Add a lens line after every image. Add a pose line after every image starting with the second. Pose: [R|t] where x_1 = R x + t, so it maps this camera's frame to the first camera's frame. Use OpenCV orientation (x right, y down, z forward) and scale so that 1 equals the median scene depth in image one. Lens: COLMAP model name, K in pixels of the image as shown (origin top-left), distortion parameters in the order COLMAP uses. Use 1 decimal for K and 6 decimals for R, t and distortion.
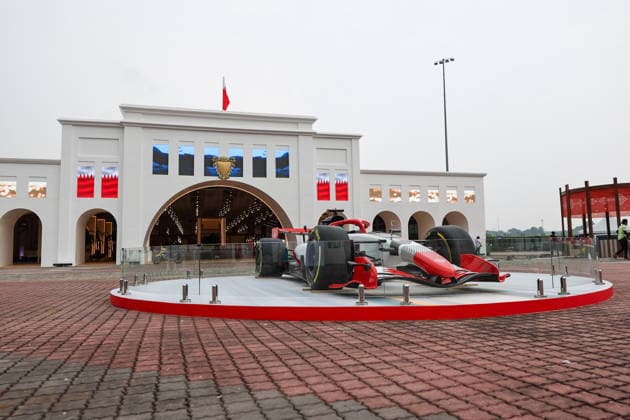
lens RADIAL K [[471.4, 0, 315.9], [0, 471.4, 210.8], [0, 0, 1]] dist [0.007814, -0.005748]
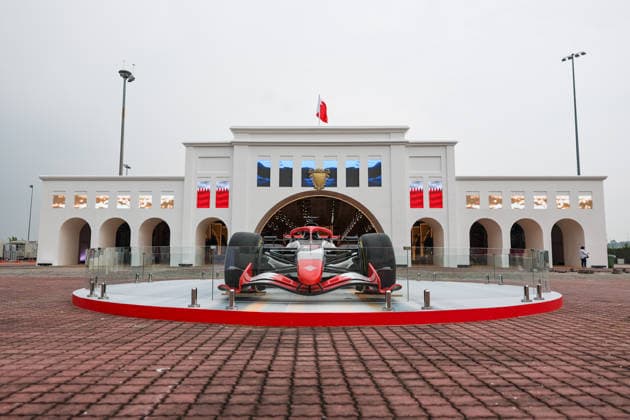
lens RADIAL K [[449.7, 0, 313.1], [0, 449.7, 210.2], [0, 0, 1]] dist [0.005252, 0.001767]
pose [[0.952930, -0.009733, -0.303036, 0.099330], [0.003733, 0.999785, -0.020372, 0.000943], [0.303169, 0.018282, 0.952761, 0.019954]]
